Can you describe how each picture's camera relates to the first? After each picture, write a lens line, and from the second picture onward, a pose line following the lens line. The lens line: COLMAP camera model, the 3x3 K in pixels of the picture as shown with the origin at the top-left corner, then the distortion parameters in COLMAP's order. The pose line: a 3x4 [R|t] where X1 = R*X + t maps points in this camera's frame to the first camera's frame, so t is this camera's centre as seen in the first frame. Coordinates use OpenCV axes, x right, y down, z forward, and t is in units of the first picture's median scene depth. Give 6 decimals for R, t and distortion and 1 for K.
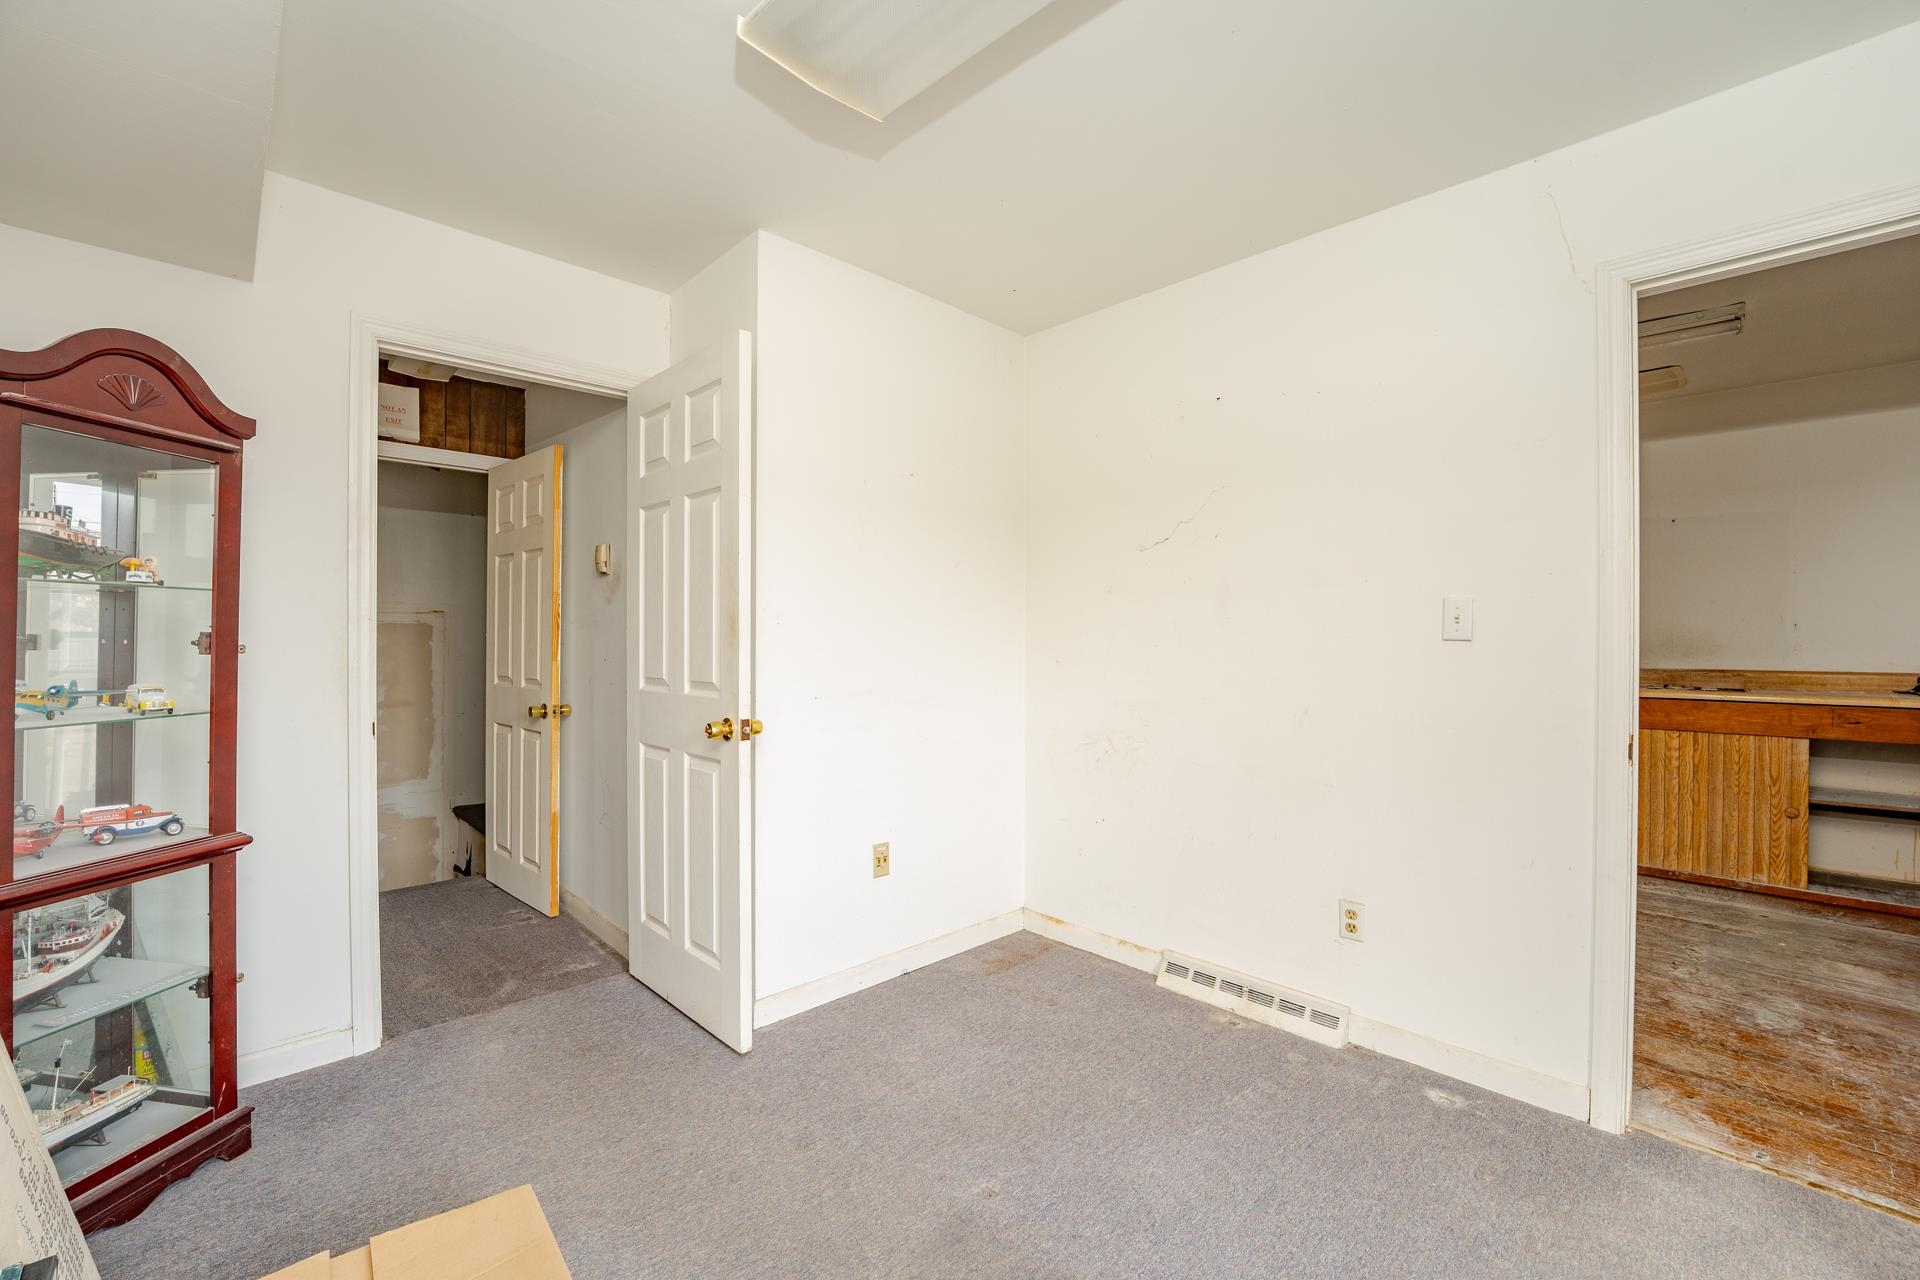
lens RADIAL K [[778.9, 0, 960.0], [0, 778.9, 640.0], [0, 0, 1]] dist [-0.033663, 0.005413]
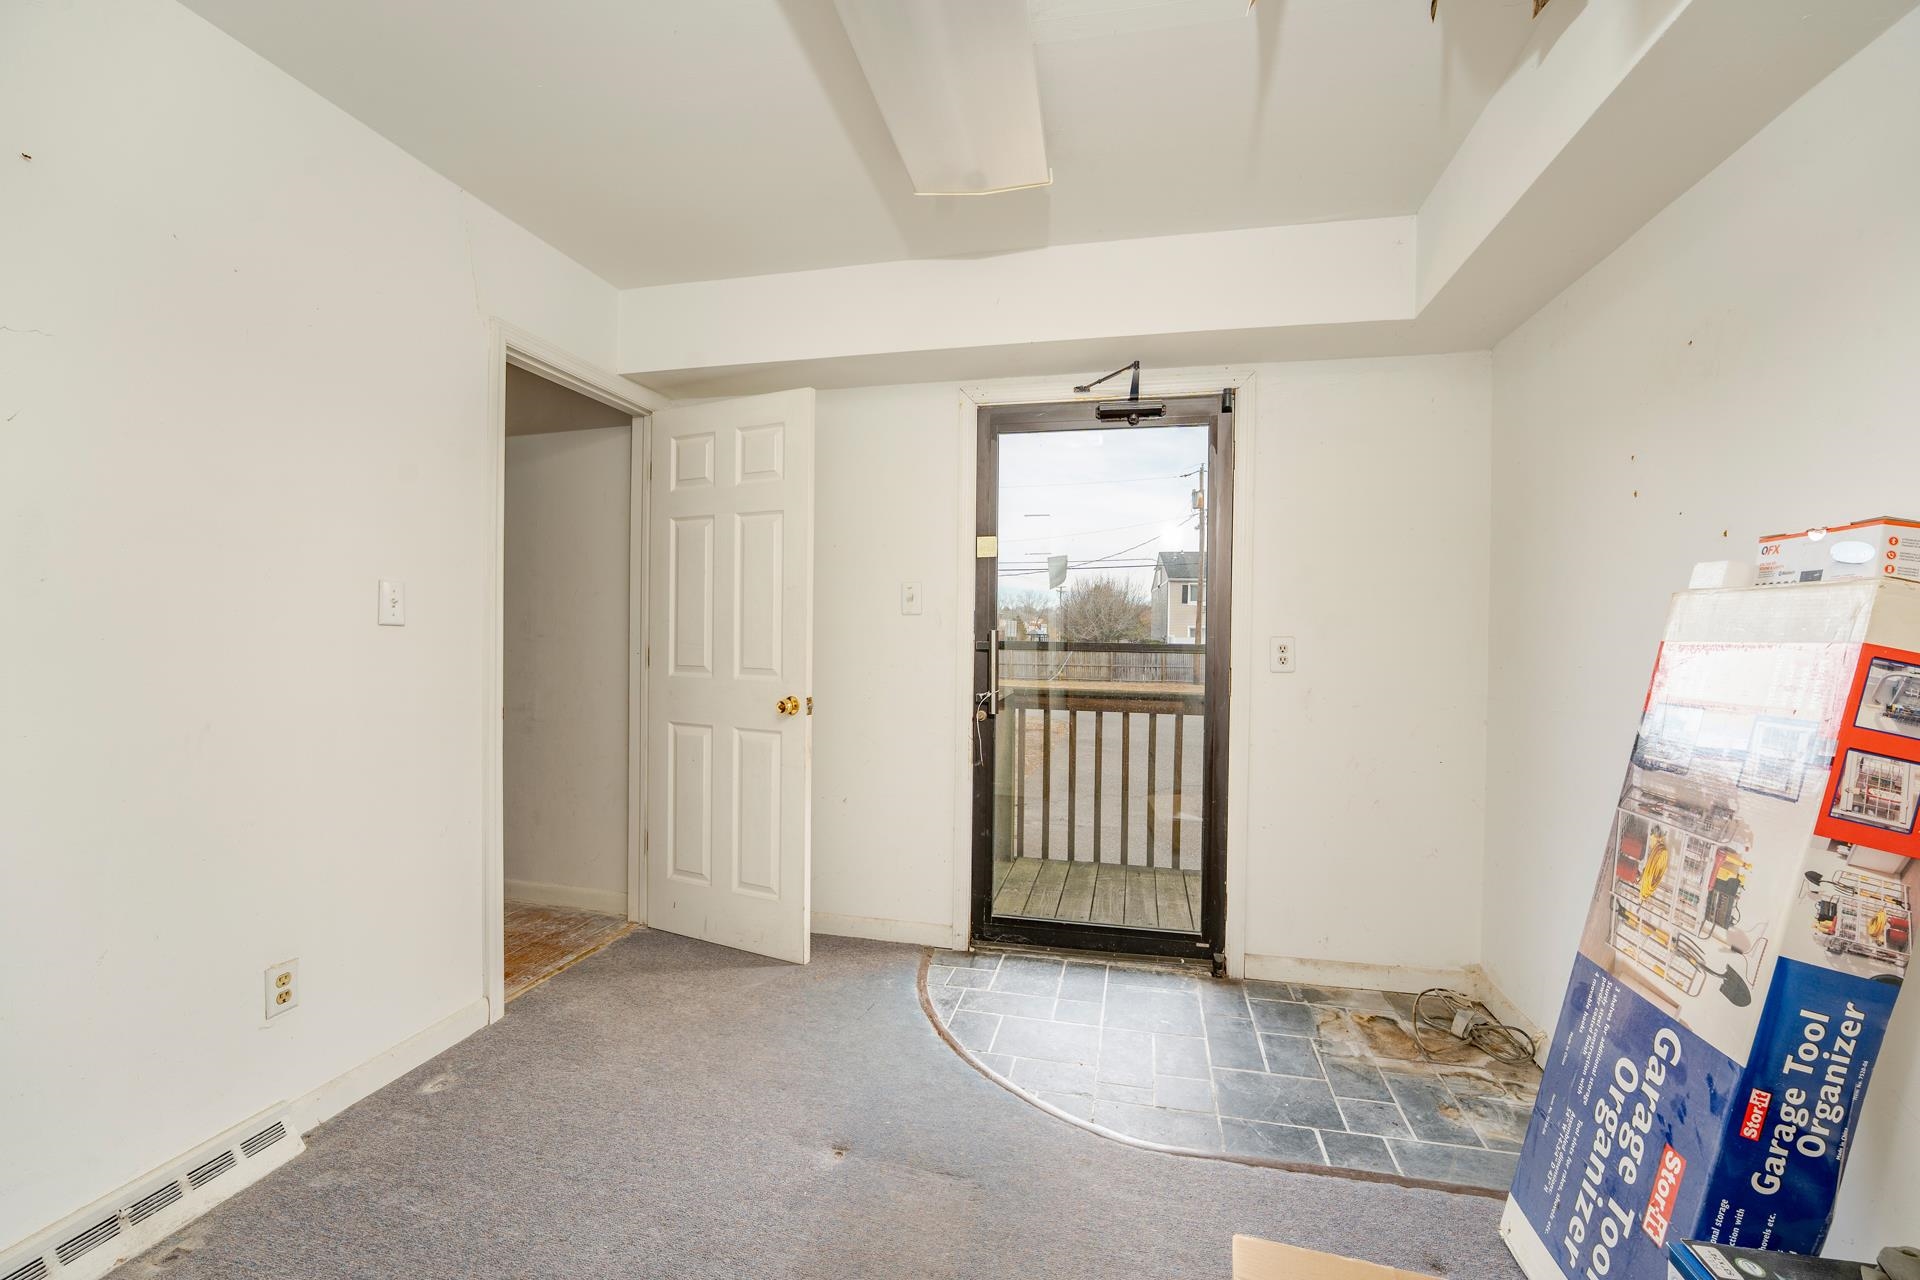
lens RADIAL K [[778.9, 0, 960.0], [0, 778.9, 640.0], [0, 0, 1]] dist [-0.033663, 0.005413]
pose [[-0.545640, -0.016222, 0.837862, -0.490980], [-0.011353, 0.999864, 0.011965, -0.000275], [-0.837942, -0.002984, -0.545750, 0.847087]]
